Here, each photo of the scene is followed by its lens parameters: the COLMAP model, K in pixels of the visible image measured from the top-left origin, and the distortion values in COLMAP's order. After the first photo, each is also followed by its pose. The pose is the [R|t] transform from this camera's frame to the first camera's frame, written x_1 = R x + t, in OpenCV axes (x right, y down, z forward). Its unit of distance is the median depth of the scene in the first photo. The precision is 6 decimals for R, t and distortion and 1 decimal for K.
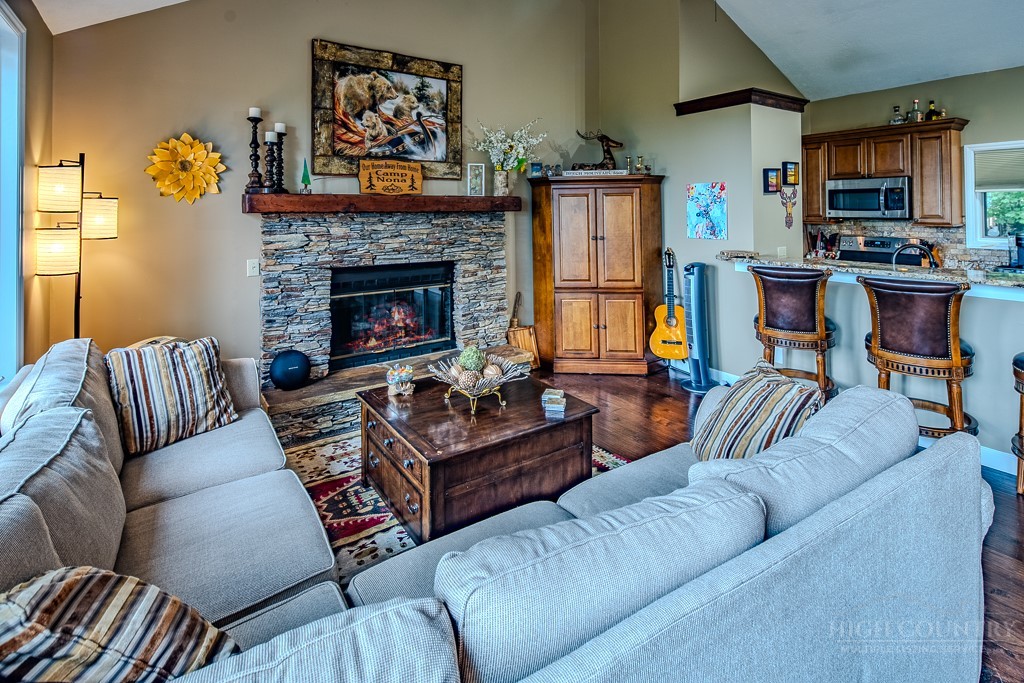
lens RADIAL K [[506.7, 0, 508.4], [0, 506.7, 198.1], [0, 0, 1]] dist [0.000365, -0.000137]
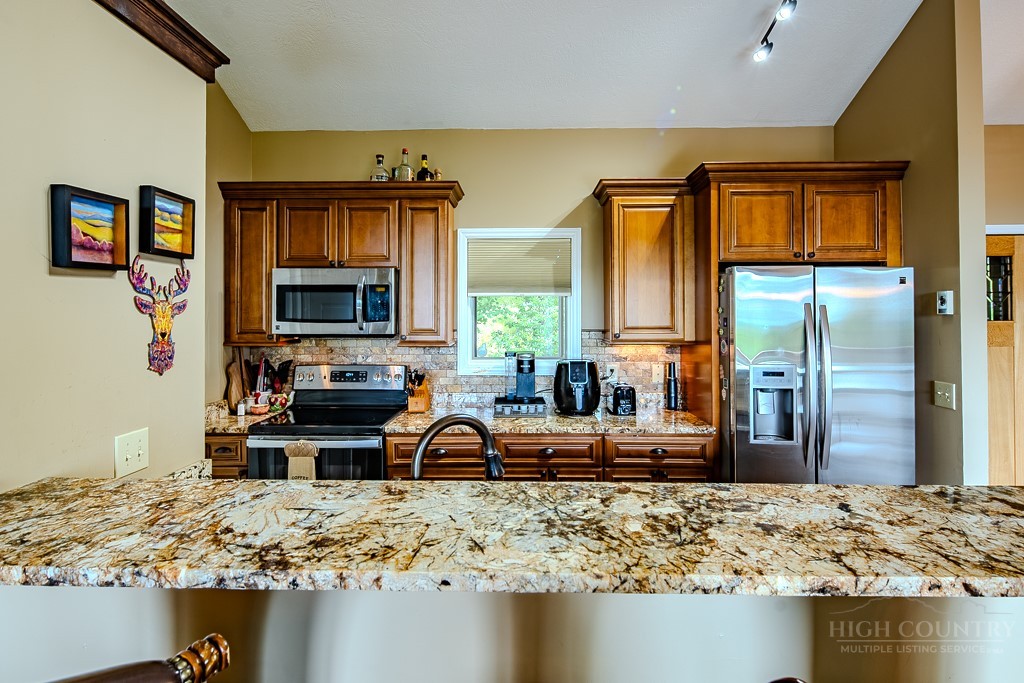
lens RADIAL K [[512.9, 0, 508.5], [0, 512.9, 309.3], [0, 0, 1]] dist [-0.001030, -0.001478]
pose [[0.573866, 0.014360, 0.818823, 0.347759], [-0.018442, 0.999819, -0.004609, 0.008998], [-0.818742, -0.012455, 0.574027, 0.513994]]
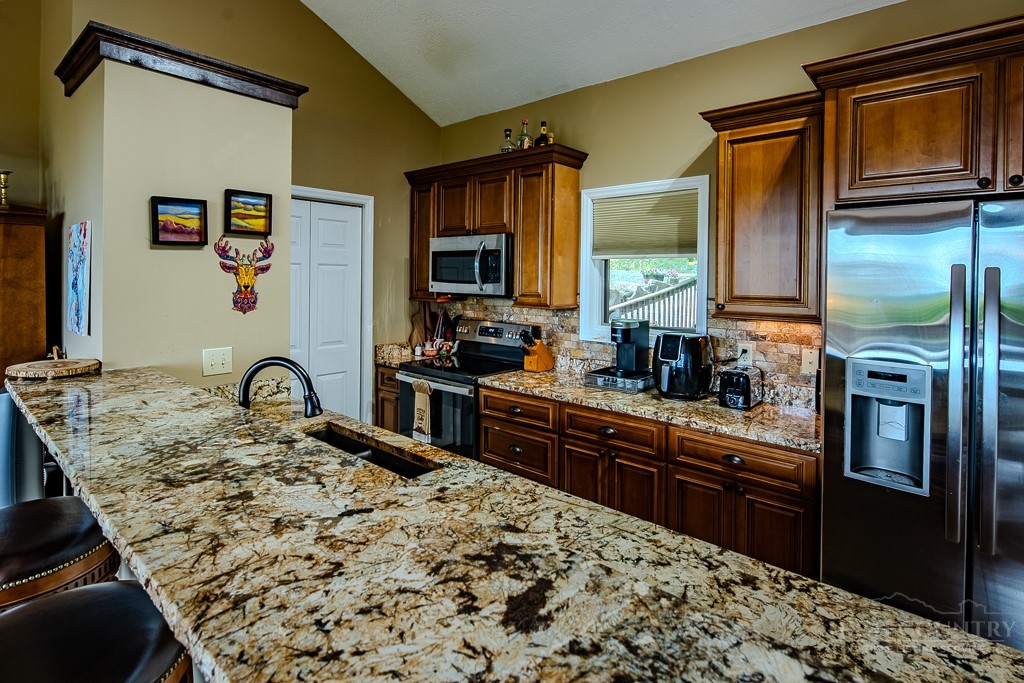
lens RADIAL K [[511.1, 0, 511.4], [0, 511.1, 277.8], [0, 0, 1]] dist [0.000345, -0.000202]
pose [[0.963774, 0.018583, 0.266074, 0.602451], [-0.024388, 0.999531, 0.018529, 0.003742], [-0.265605, -0.024347, 0.963775, 0.344085]]
